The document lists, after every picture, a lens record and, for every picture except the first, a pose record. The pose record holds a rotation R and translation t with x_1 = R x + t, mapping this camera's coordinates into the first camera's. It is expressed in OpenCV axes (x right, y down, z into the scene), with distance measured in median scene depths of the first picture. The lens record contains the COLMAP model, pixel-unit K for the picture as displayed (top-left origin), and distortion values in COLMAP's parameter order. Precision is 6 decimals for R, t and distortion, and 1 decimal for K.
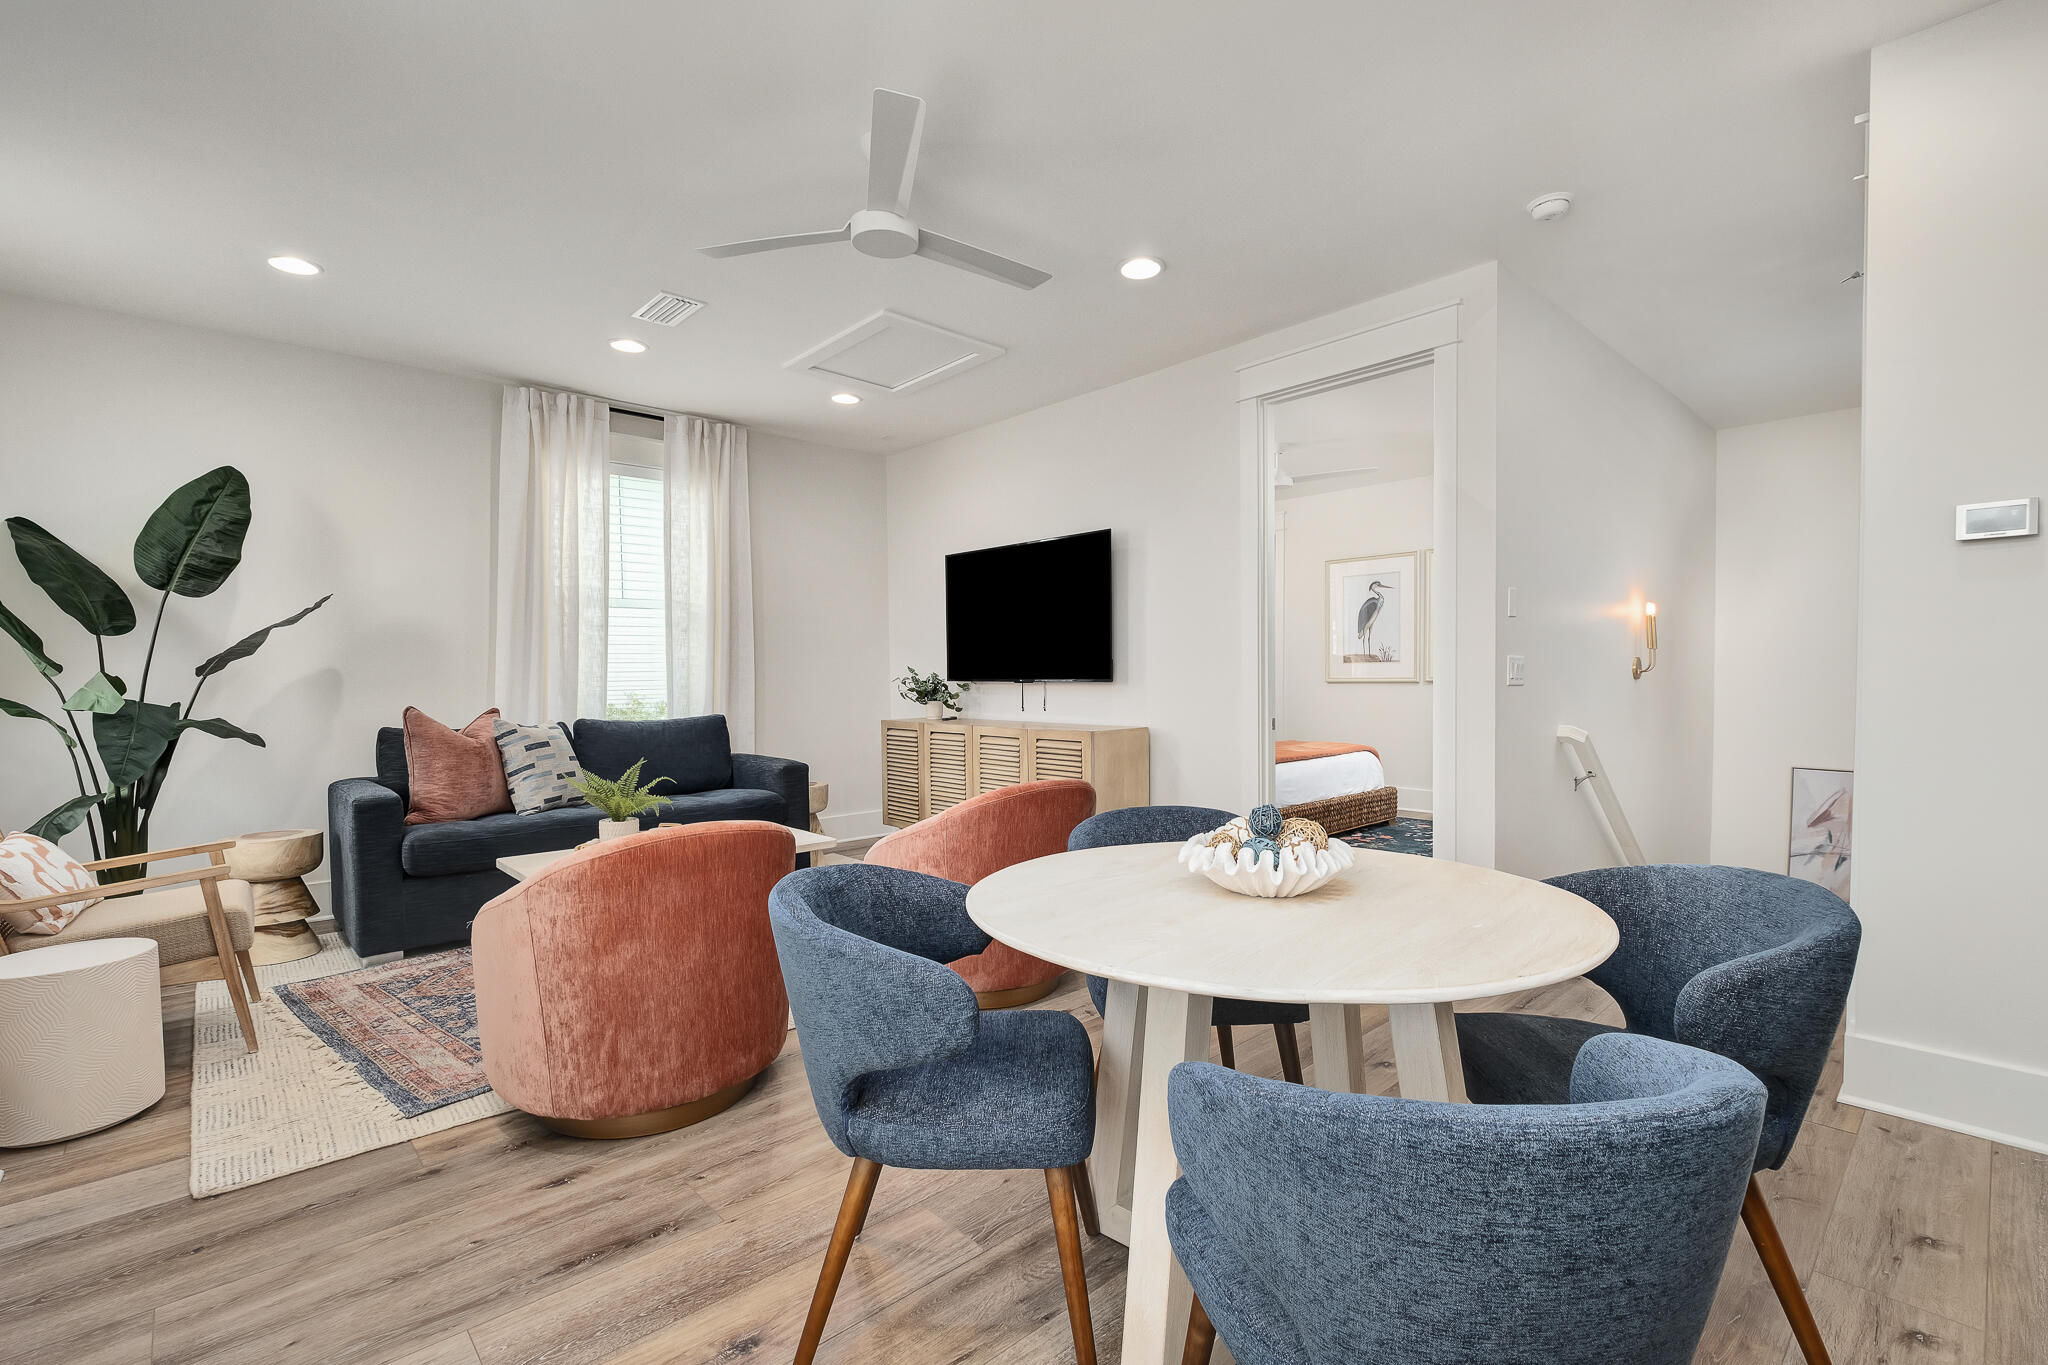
lens RADIAL K [[889.3, 0, 1045.8], [0, 889.3, 699.6], [0, 0, 1]] dist [-0.002691, -0.001072]
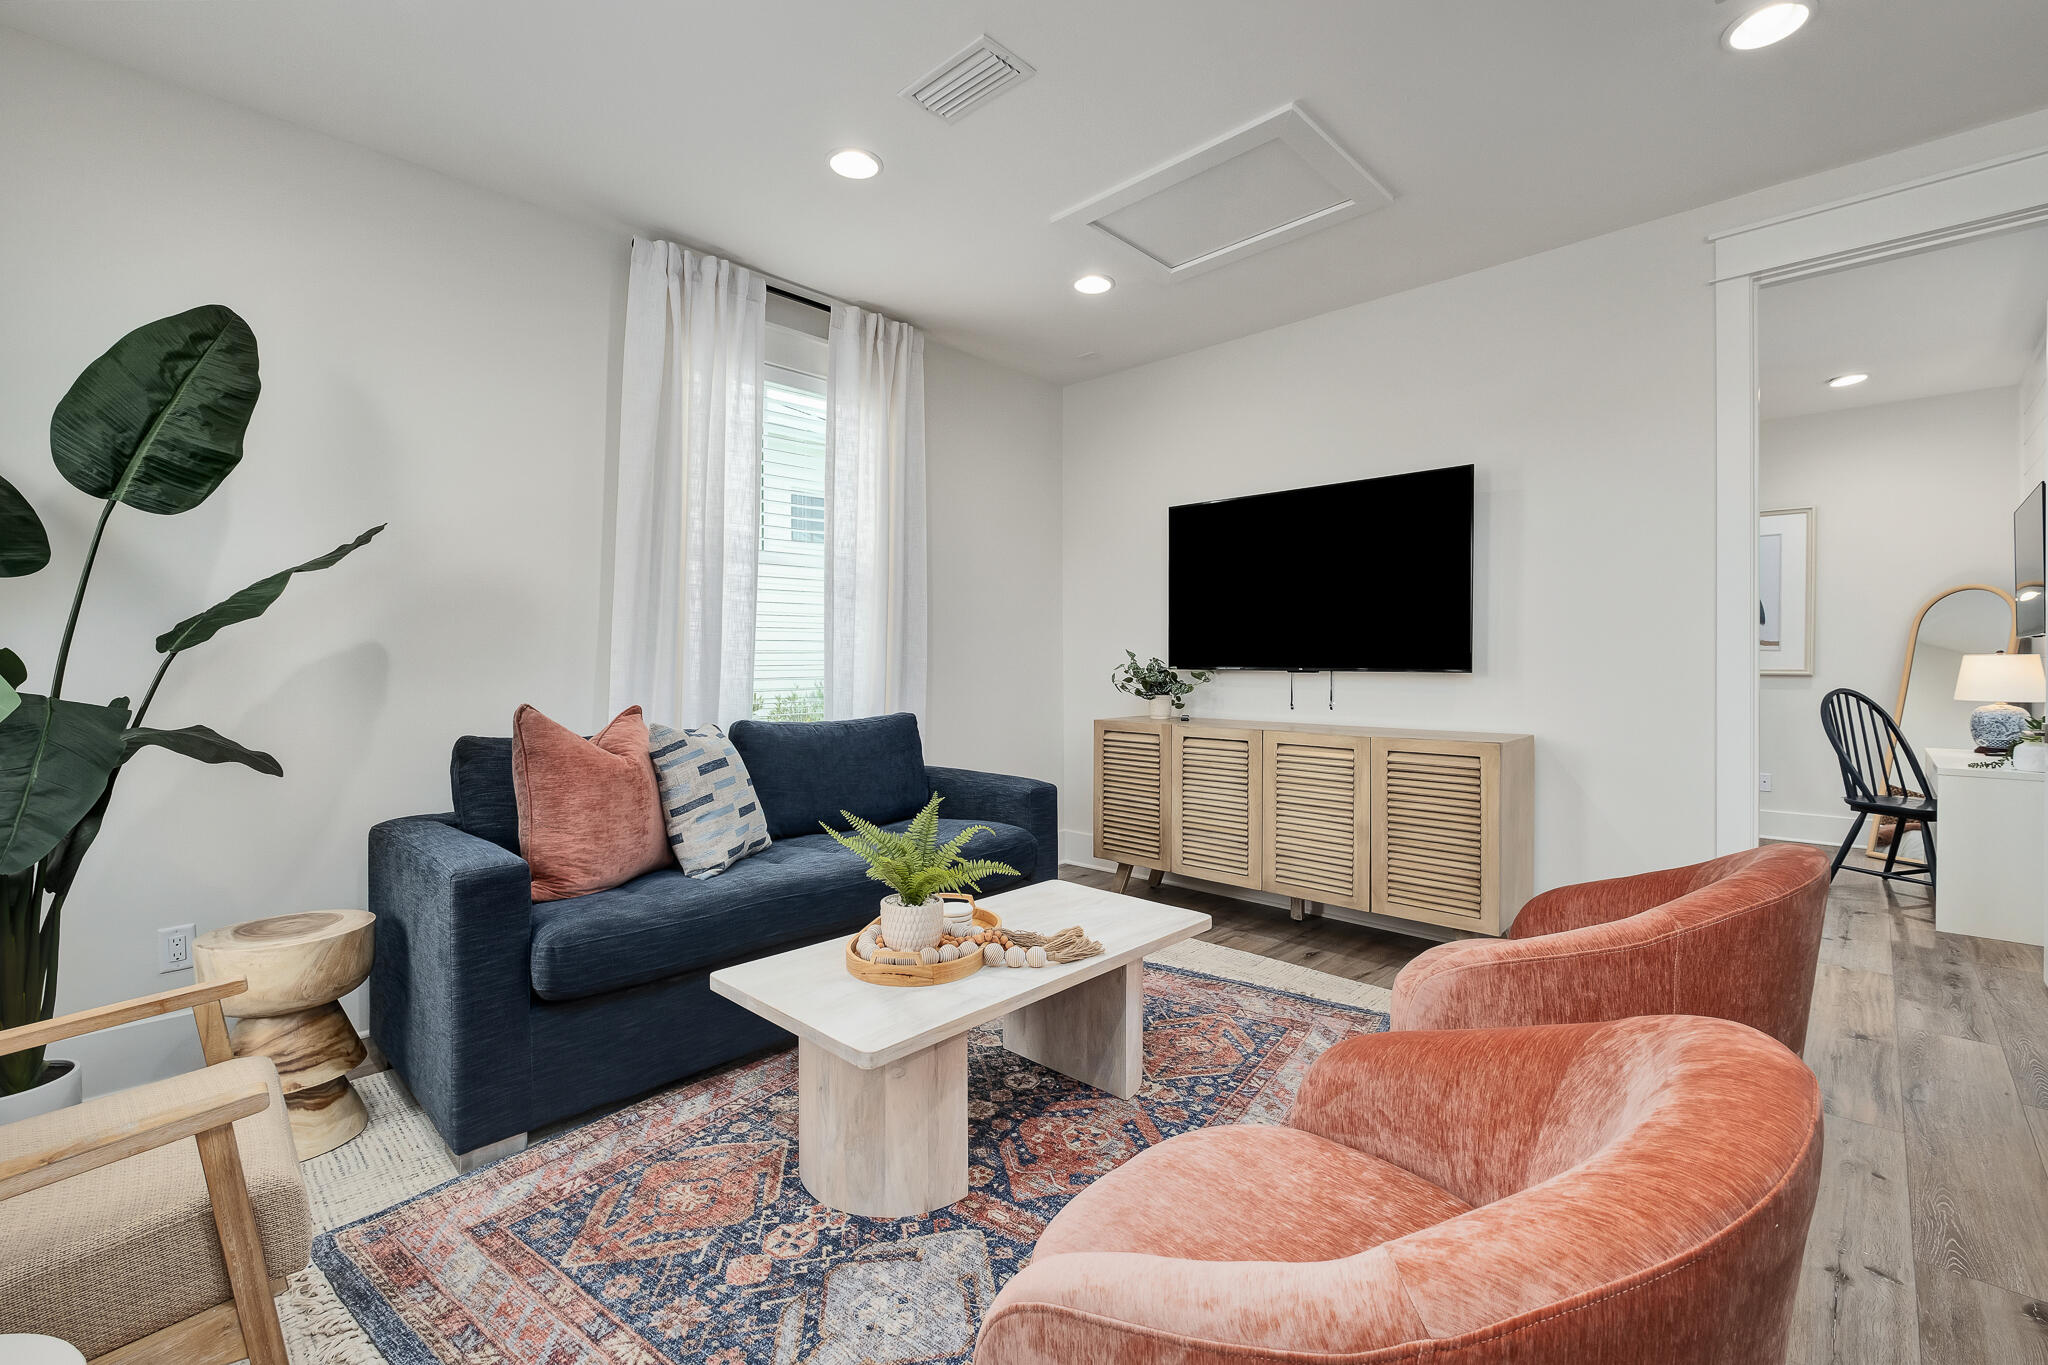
lens RADIAL K [[889.3, 0, 1078.4], [0, 889.3, 663.1], [0, 0, 1]] dist [-0.002691, -0.001072]
pose [[0.997827, 0.007593, 0.065447, -0.353447], [-0.005758, 0.999586, -0.028188, -0.005548], [-0.065634, 0.027750, 0.997458, 0.342376]]
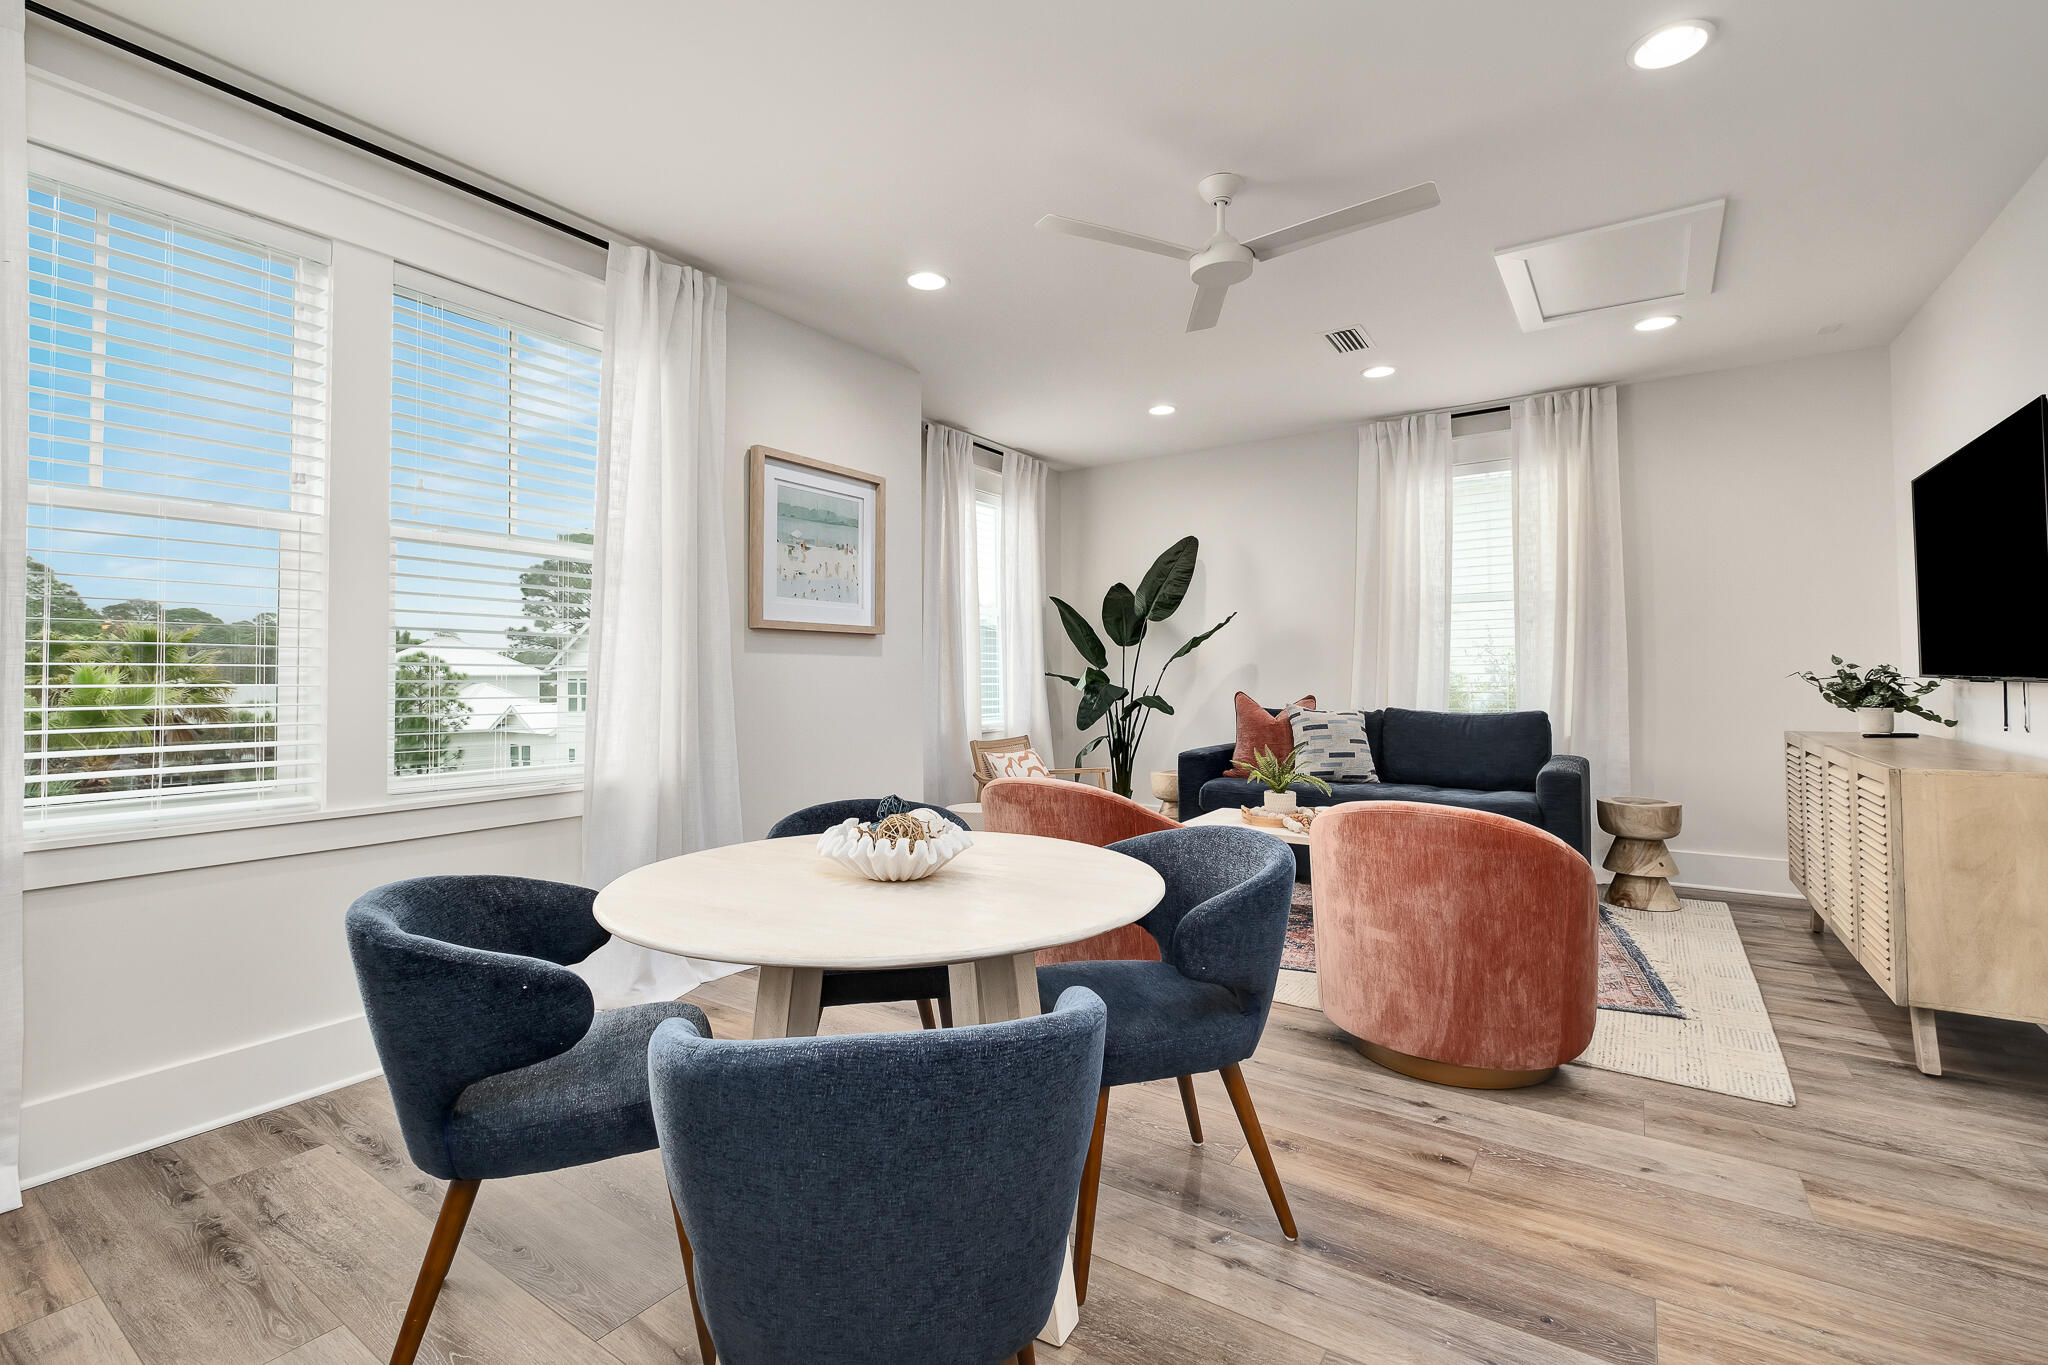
lens RADIAL K [[889.3, 0, 1032.6], [0, 889.3, 645.6], [0, 0, 1]] dist [-0.002691, -0.001072]
pose [[0.236579, -0.022804, -0.971345, 0.515313], [-0.021938, 0.999344, -0.028804, -0.015844], [0.971365, 0.028123, 0.235923, 0.340339]]
